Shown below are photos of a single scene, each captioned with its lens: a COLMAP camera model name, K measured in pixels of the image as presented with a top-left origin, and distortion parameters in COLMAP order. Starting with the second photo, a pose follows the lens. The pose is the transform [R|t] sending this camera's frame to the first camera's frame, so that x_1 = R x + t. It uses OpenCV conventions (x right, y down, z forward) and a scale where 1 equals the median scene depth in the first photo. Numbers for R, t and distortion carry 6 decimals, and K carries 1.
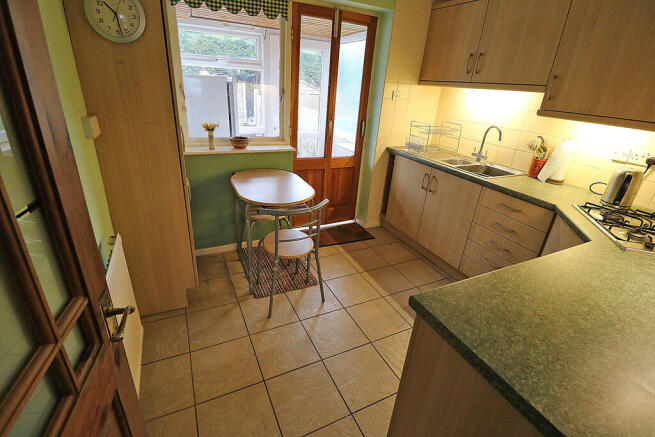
lens RADIAL K [[304.4, 0, 324.4], [0, 304.4, 212.5], [0, 0, 1]] dist [-0.002669, -0.001000]
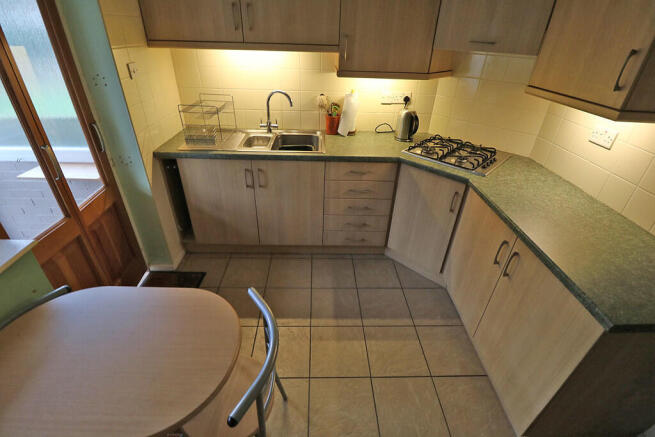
lens RADIAL K [[304.4, 0, 324.4], [0, 304.4, 212.5], [0, 0, 1]] dist [-0.002669, -0.001000]
pose [[0.421876, -0.518611, 0.743683, -0.214173], [0.359775, 0.848664, 0.387727, -0.257521], [-0.832215, 0.103986, 0.544614, 0.405905]]
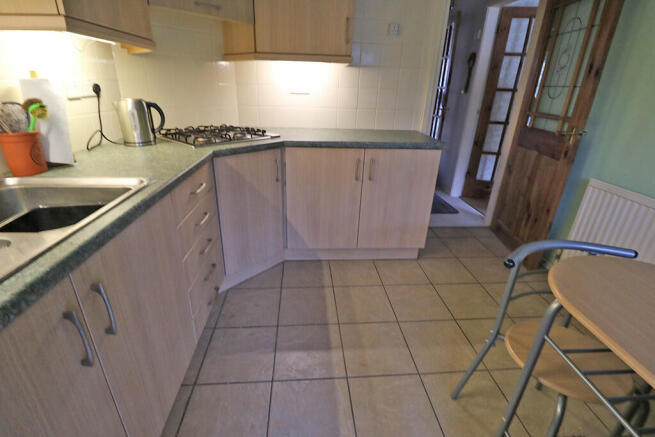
lens RADIAL K [[304.4, 0, 324.4], [0, 304.4, 212.5], [0, 0, 1]] dist [-0.002669, -0.001000]
pose [[-0.923111, -0.230795, 0.307571, 0.104823], [0.061090, 0.701676, 0.709872, -0.317201], [-0.379650, 0.674080, -0.633626, 0.994144]]
